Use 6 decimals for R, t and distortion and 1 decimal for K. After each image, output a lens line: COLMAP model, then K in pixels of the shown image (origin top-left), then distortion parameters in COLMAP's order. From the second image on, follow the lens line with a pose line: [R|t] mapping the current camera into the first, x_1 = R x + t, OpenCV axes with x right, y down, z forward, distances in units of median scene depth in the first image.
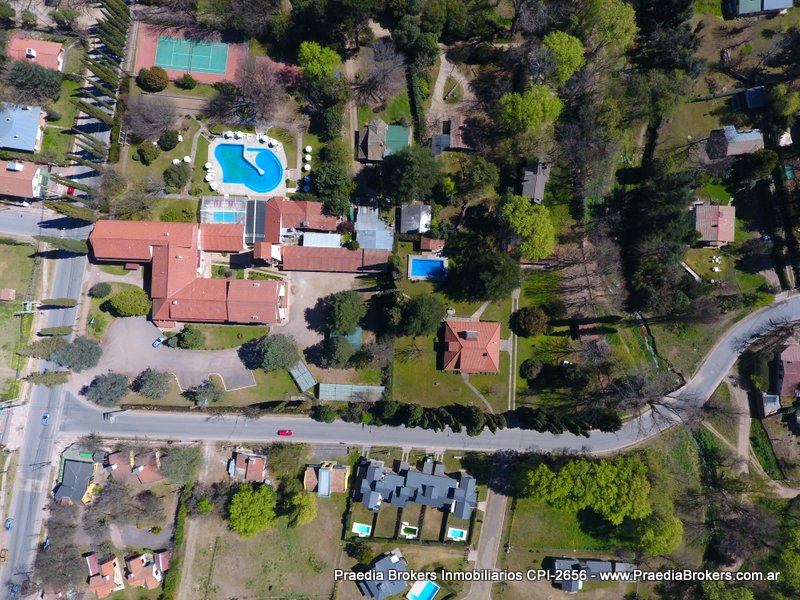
lens RADIAL K [[468.9, 0, 402.3], [0, 468.9, 296.1], [0, 0, 1]] dist [0.001993, -0.003833]
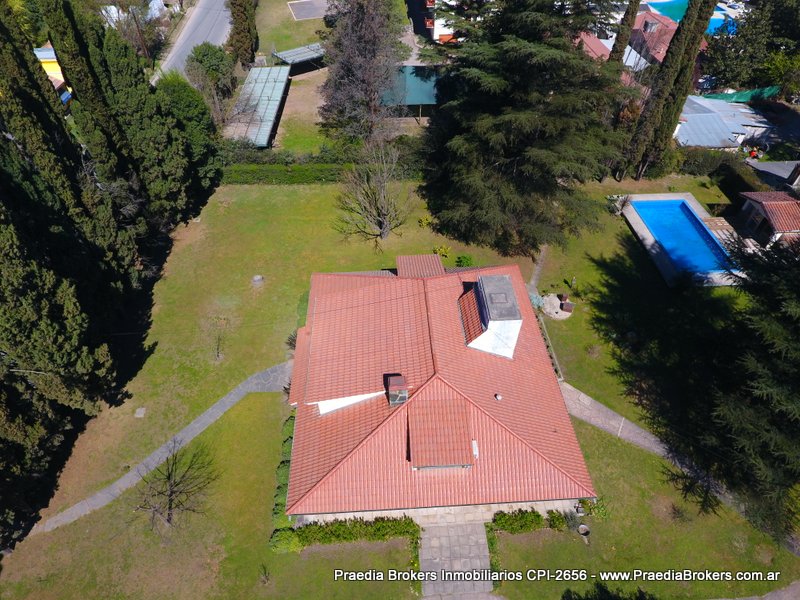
lens RADIAL K [[468.9, 0, 402.3], [0, 468.9, 296.1], [0, 0, 1]] dist [0.001993, -0.003833]
pose [[0.095032, 0.720228, -0.687198, 0.259474], [-0.995361, 0.079163, -0.054680, 0.124414], [0.015019, 0.689206, 0.724409, 0.825609]]
